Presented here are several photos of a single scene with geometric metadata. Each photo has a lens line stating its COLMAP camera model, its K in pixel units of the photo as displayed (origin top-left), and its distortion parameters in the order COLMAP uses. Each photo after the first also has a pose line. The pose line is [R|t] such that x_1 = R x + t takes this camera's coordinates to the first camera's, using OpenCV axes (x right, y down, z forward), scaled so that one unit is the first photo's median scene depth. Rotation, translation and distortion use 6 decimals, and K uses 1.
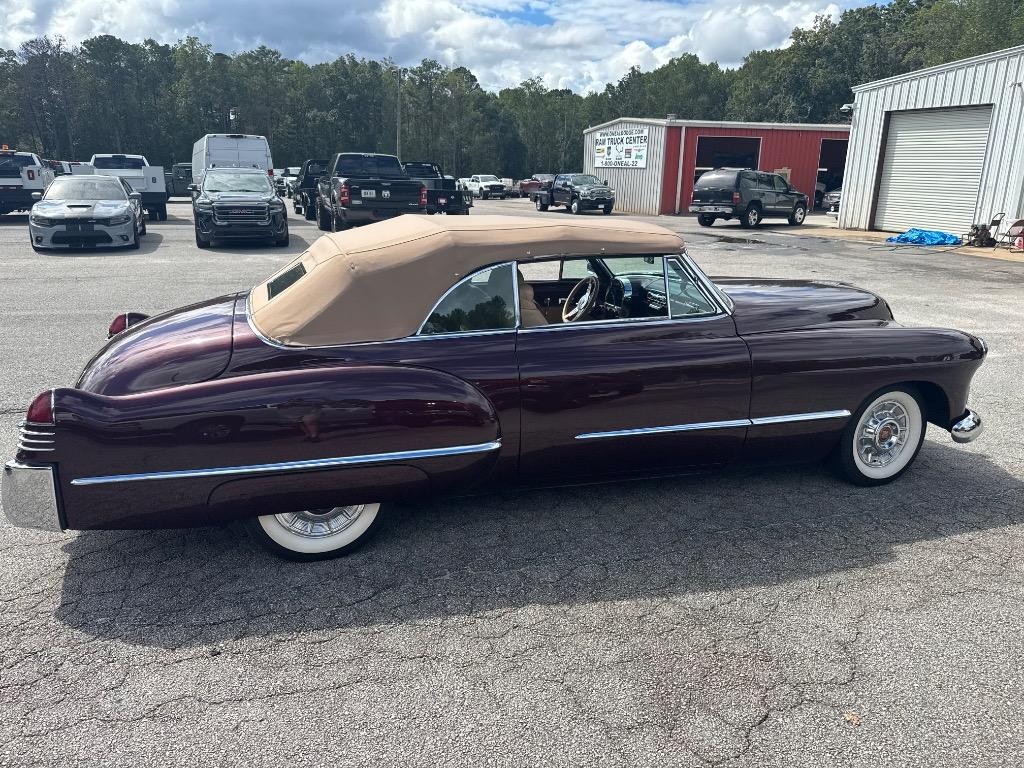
lens RADIAL K [[780.5, 0, 512.0], [0, 780.5, 384.0], [0, 0, 1]] dist [0.005881, -0.002579]
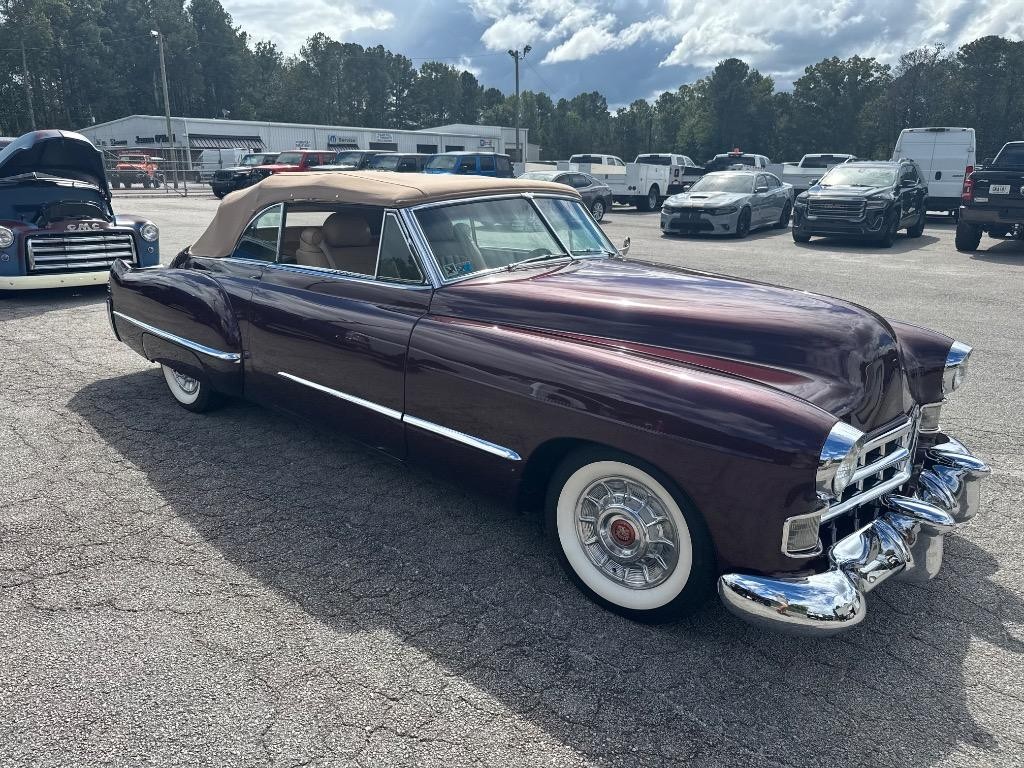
lens RADIAL K [[784.7, 0, 512.0], [0, 784.7, 384.0], [0, 0, 1]] dist [0.058684, -0.097519]
pose [[0.438935, 0.217573, -0.871779, 0.801804], [-0.235646, 0.964153, 0.121981, -0.084316], [0.867068, 0.151889, 0.474471, 0.530843]]
